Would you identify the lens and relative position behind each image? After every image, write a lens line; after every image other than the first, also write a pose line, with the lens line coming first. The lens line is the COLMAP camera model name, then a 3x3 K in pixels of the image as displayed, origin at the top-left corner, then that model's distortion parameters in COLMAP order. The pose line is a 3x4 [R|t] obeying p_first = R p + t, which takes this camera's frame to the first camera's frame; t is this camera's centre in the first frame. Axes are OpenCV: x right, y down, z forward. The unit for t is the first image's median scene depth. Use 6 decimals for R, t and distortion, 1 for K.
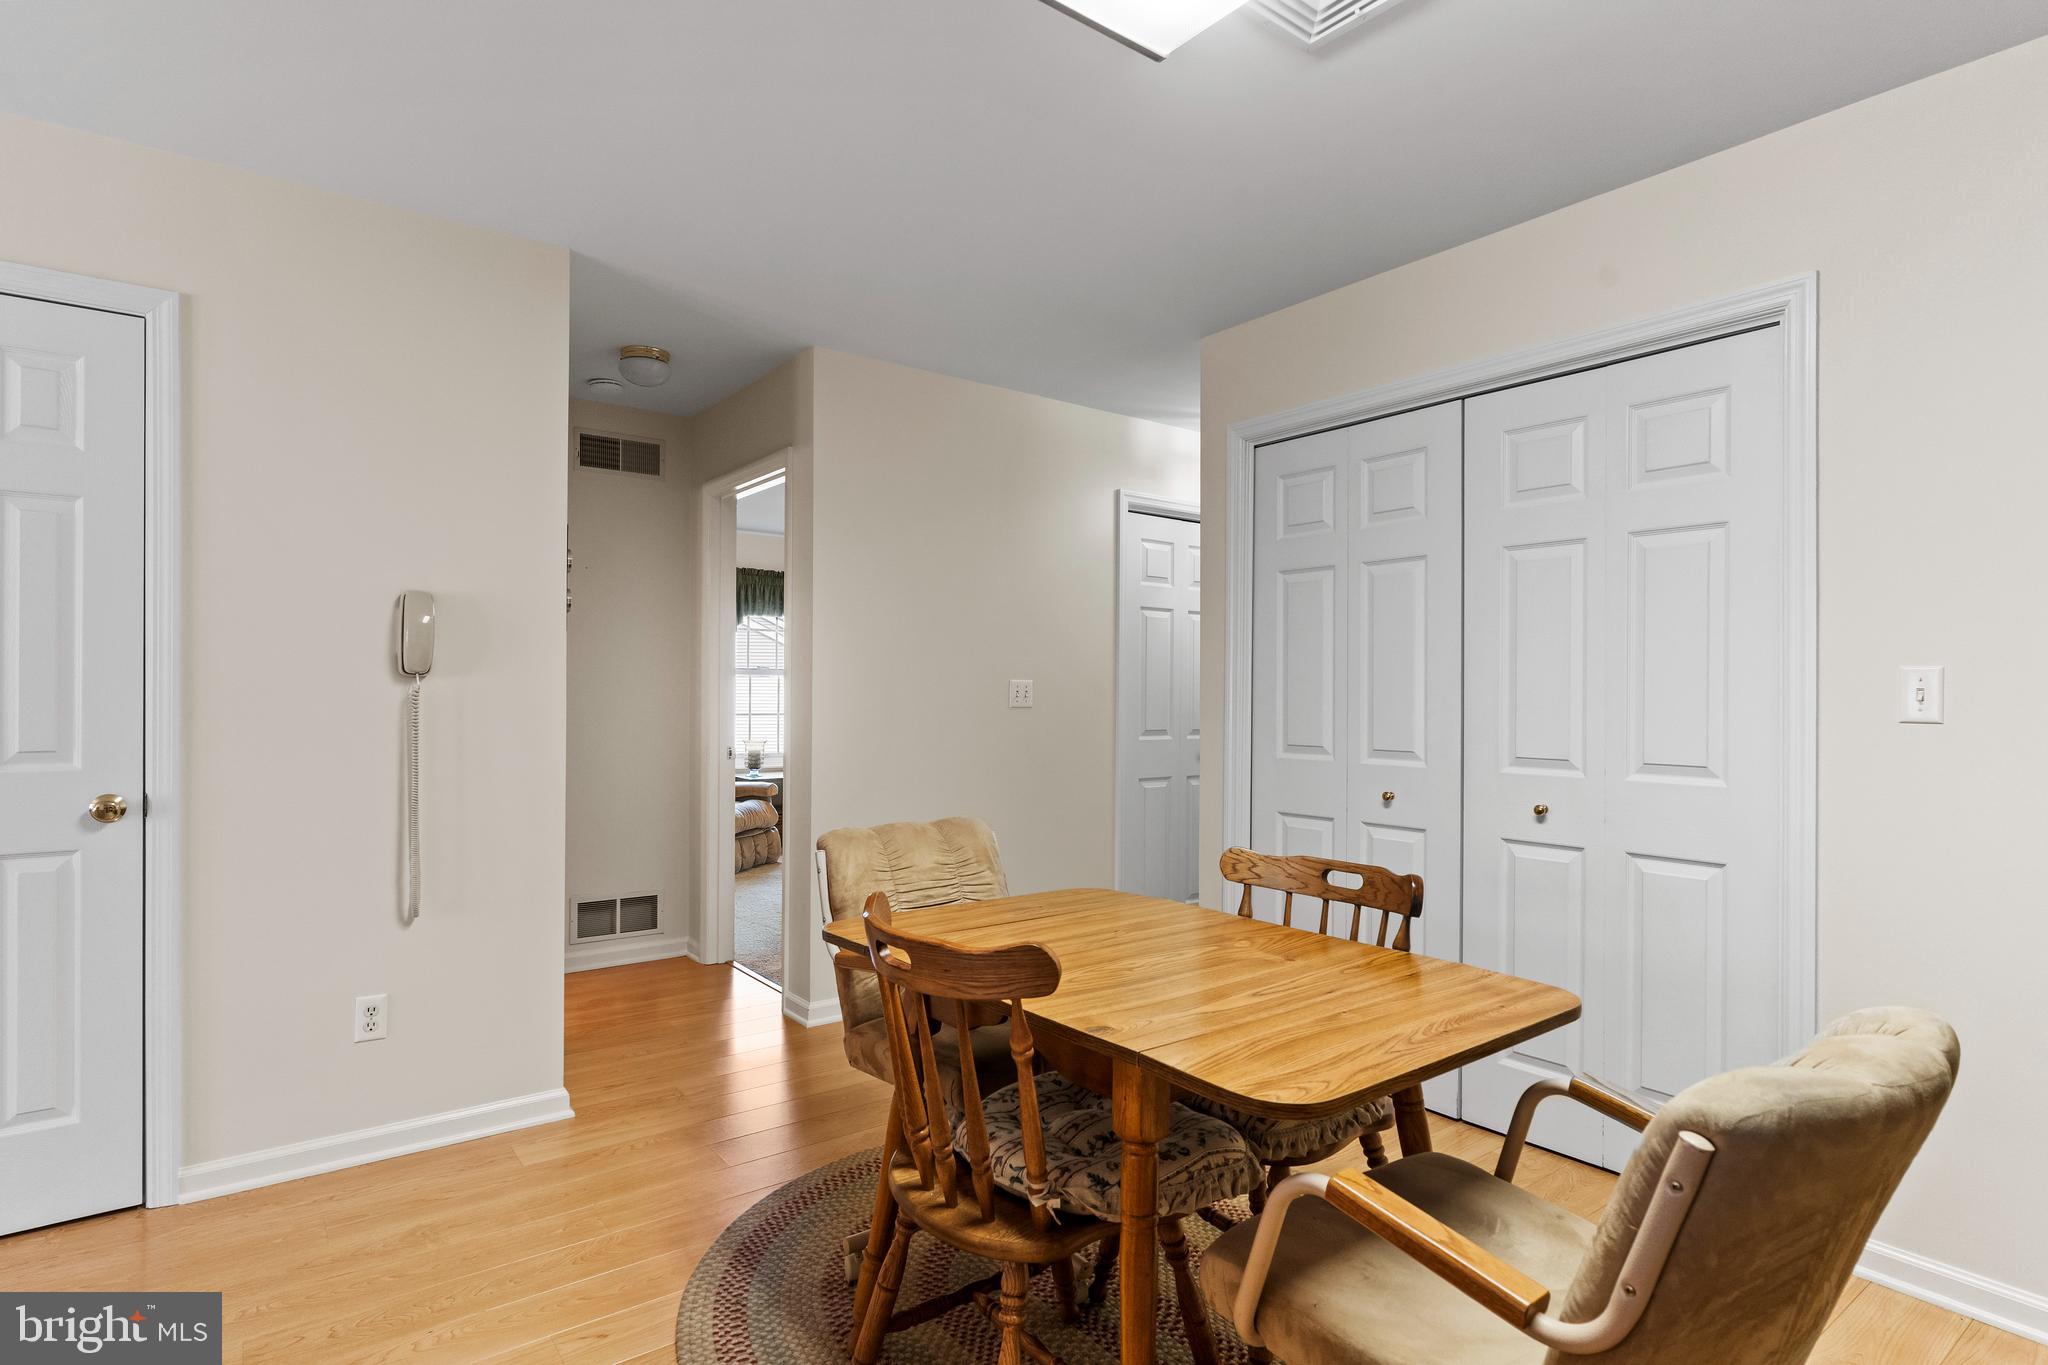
lens RADIAL K [[1050.8, 0, 1021.2], [0, 1050.8, 688.7], [0, 0, 1]] dist [-0.006854, -0.000875]
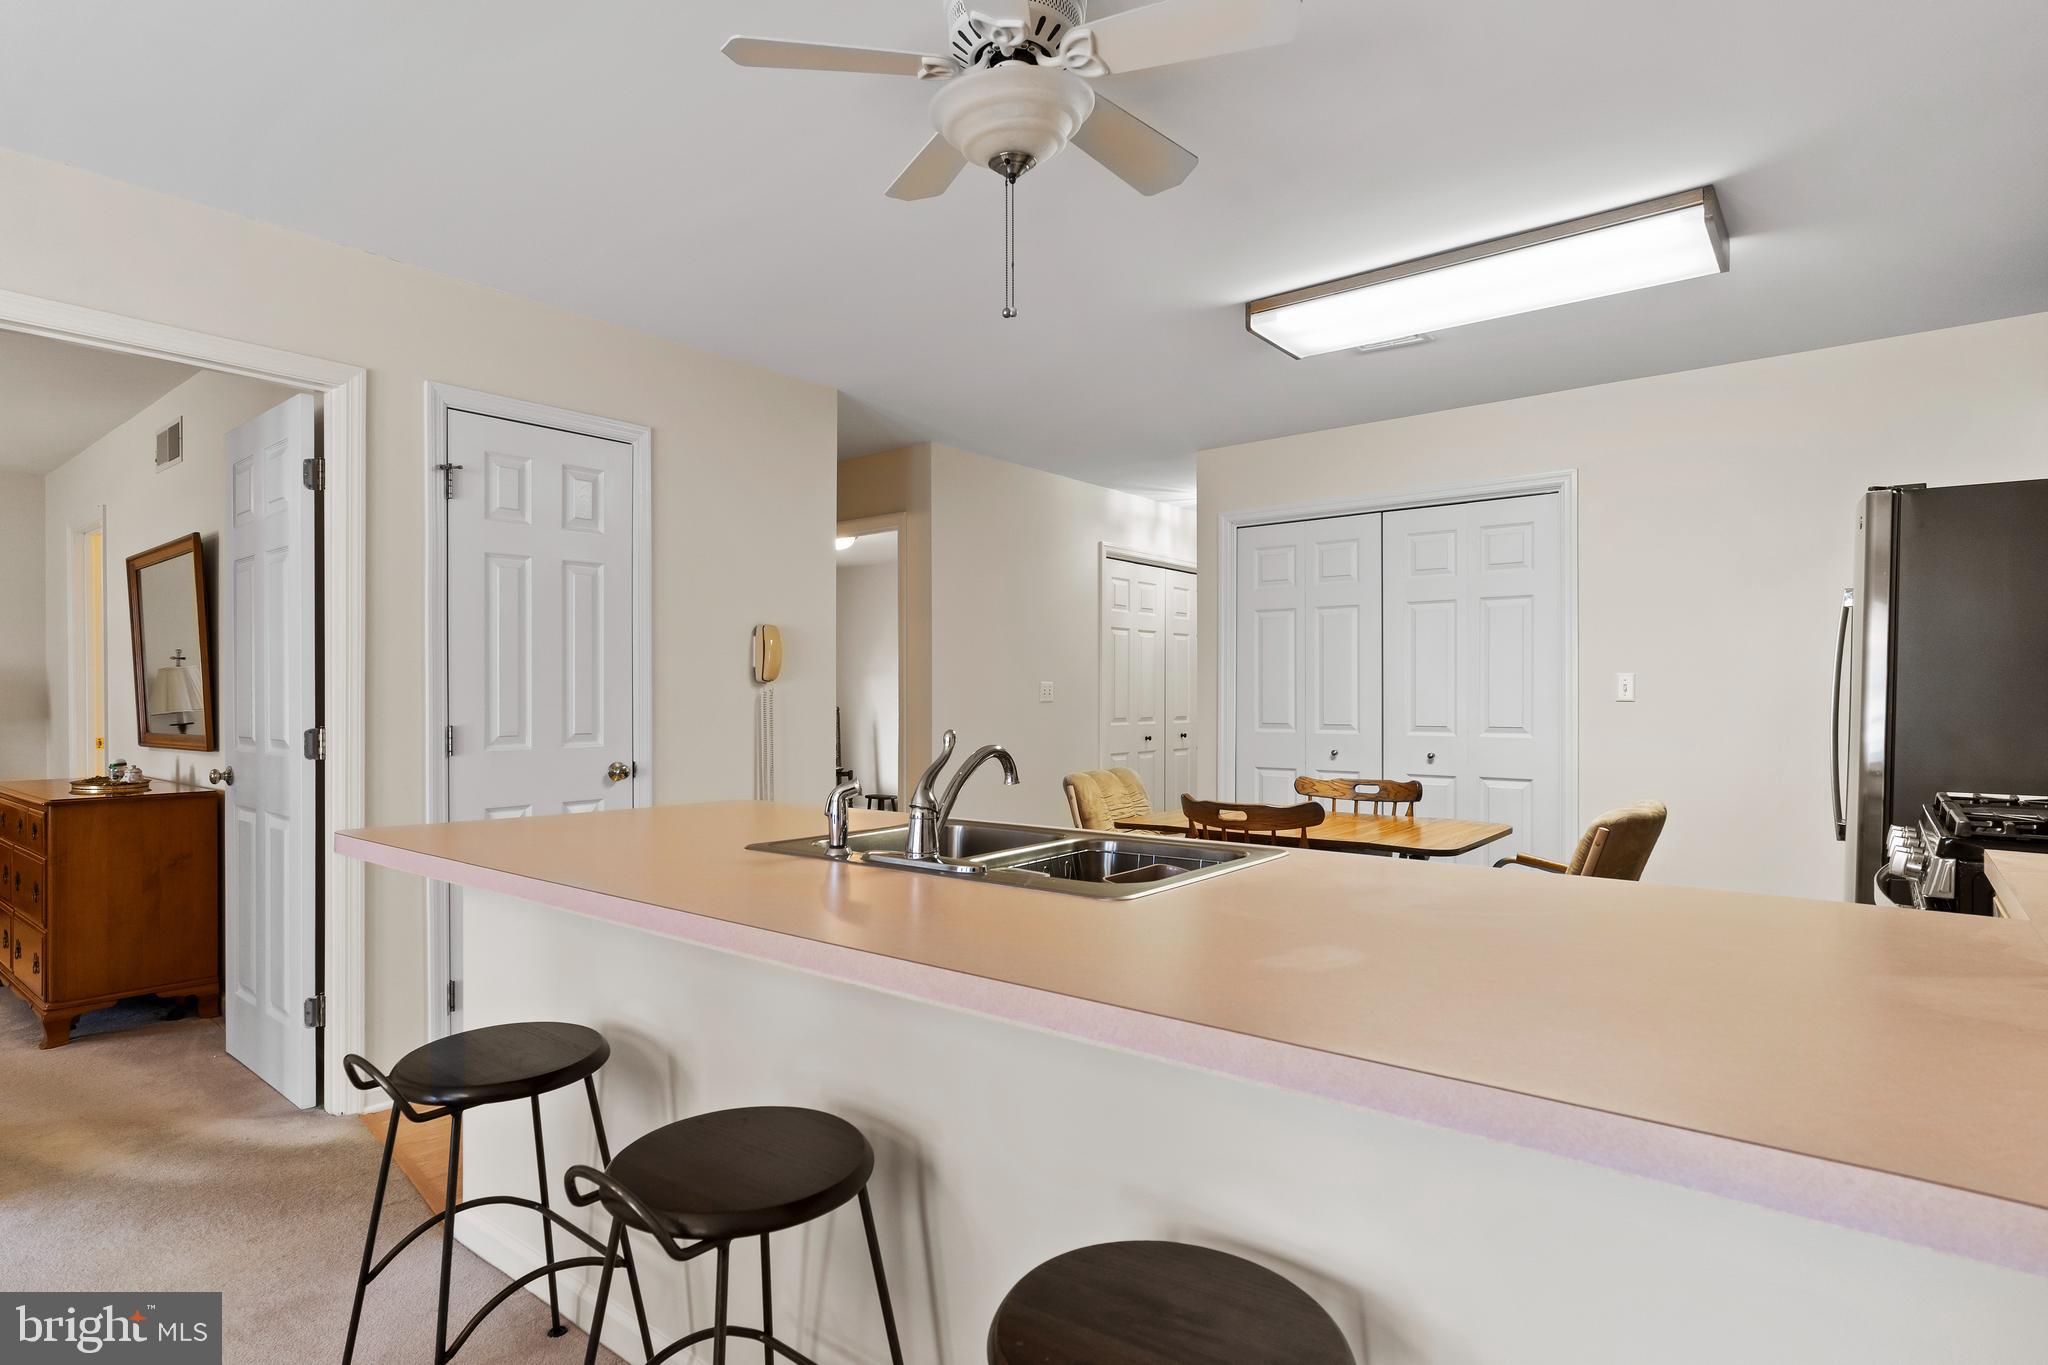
lens RADIAL K [[1074.1, 0, 1013.0], [0, 1074.1, 696.4], [0, 0, 1]] dist [-0.015885, -0.000404]
pose [[0.970151, -0.008481, 0.242352, -0.693045], [0.006638, 0.999943, 0.008421, -0.002369], [-0.242409, -0.006561, 0.970152, -0.629806]]
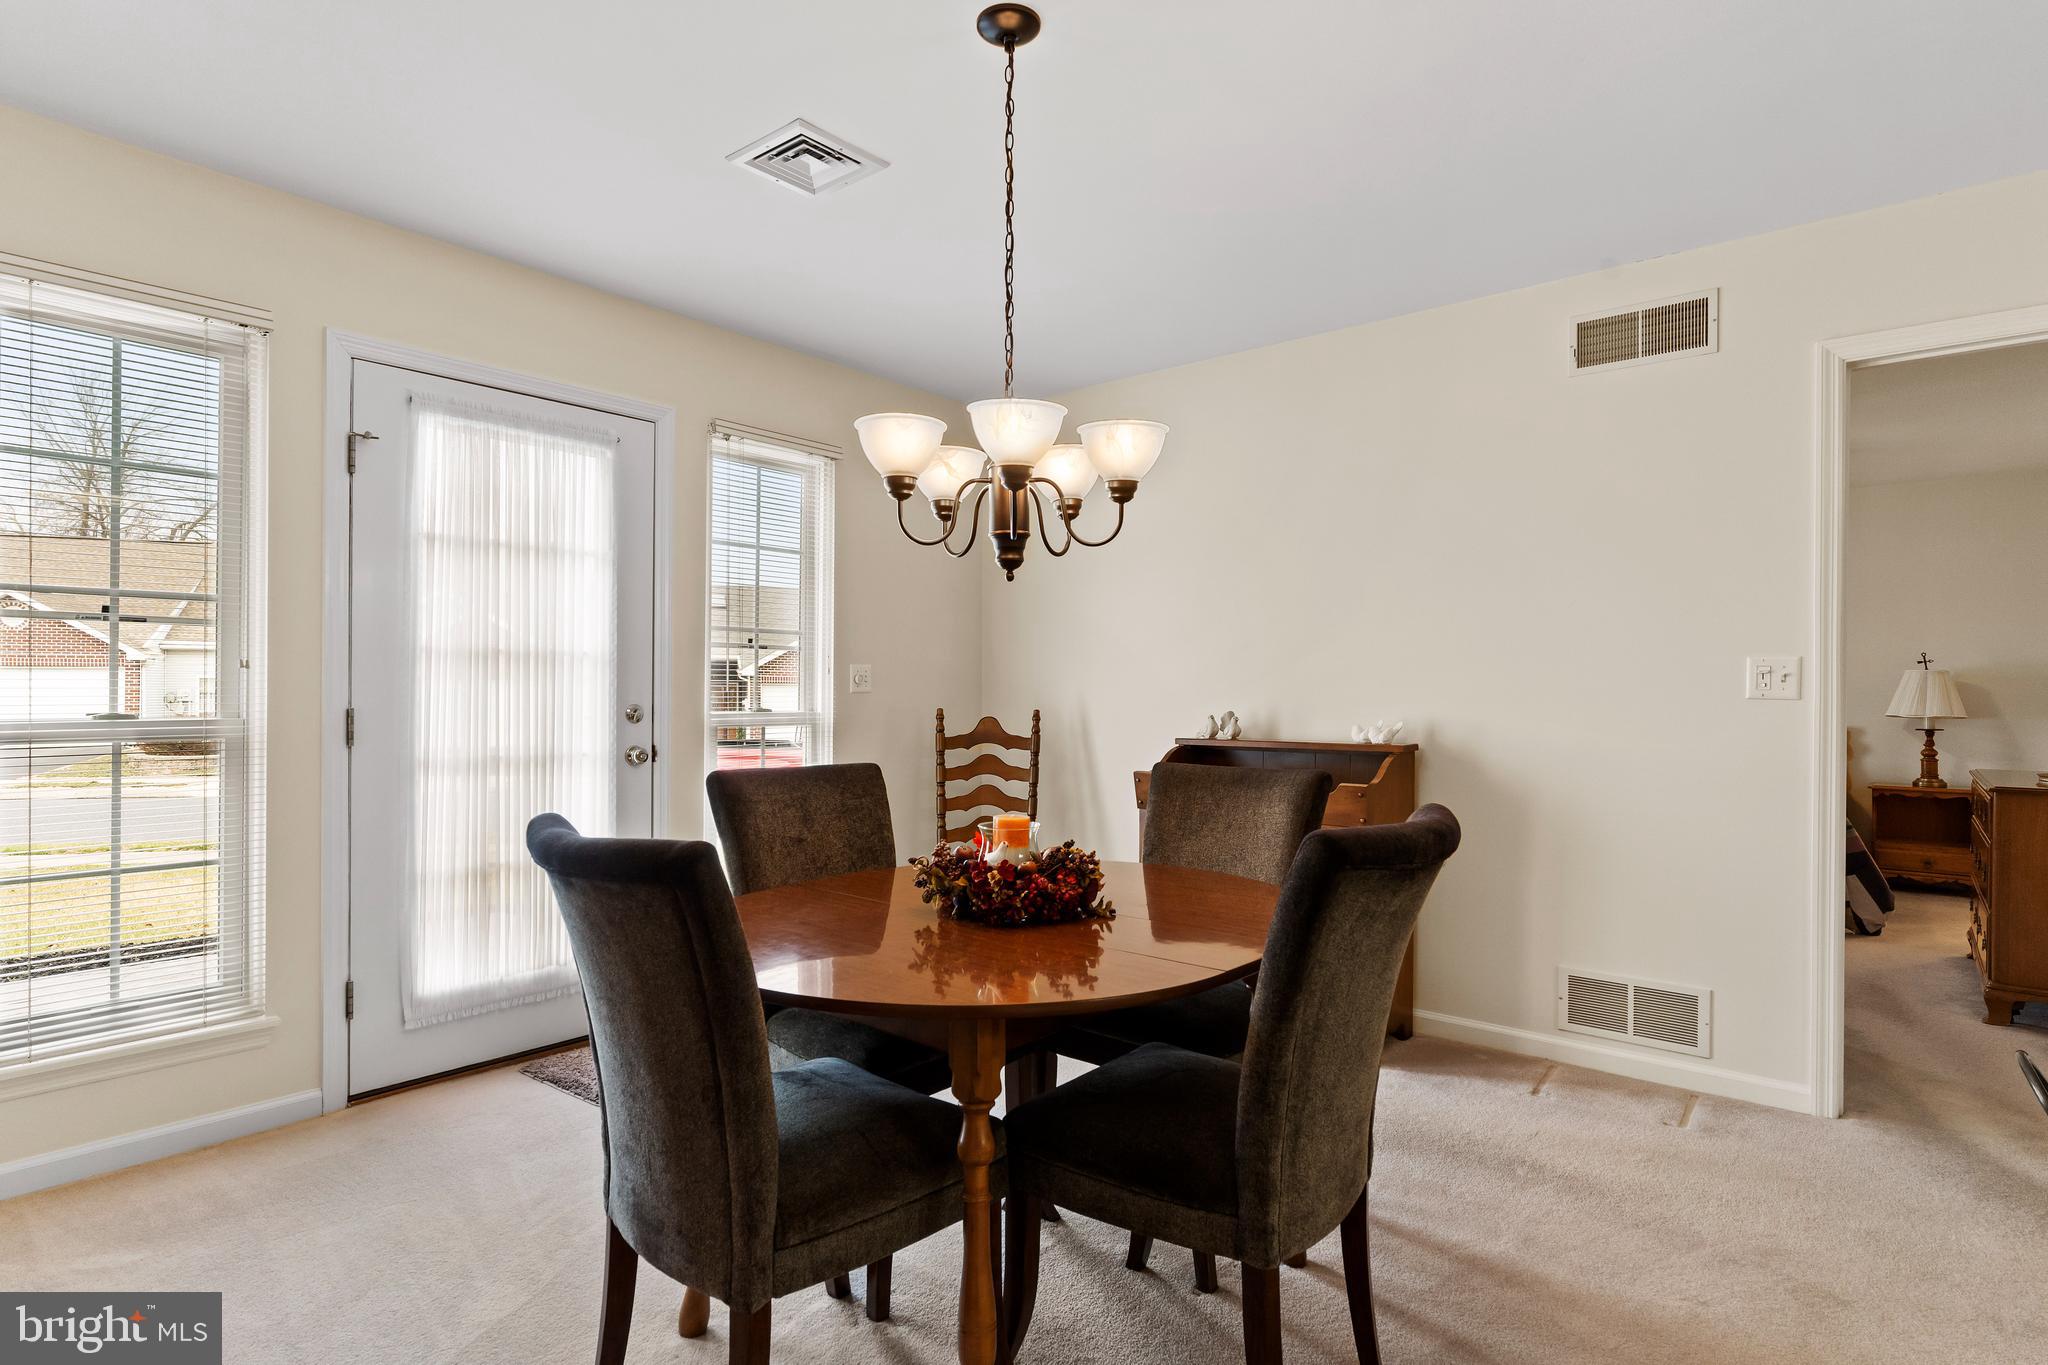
lens RADIAL K [[1074.1, 0, 1013.0], [0, 1074.1, 696.4], [0, 0, 1]] dist [-0.015885, -0.000404]
pose [[0.221825, -0.002508, -0.975083, -0.427267], [0.002099, 0.999996, -0.002095, 0.017090], [0.975084, -0.001582, 0.221829, -0.600366]]
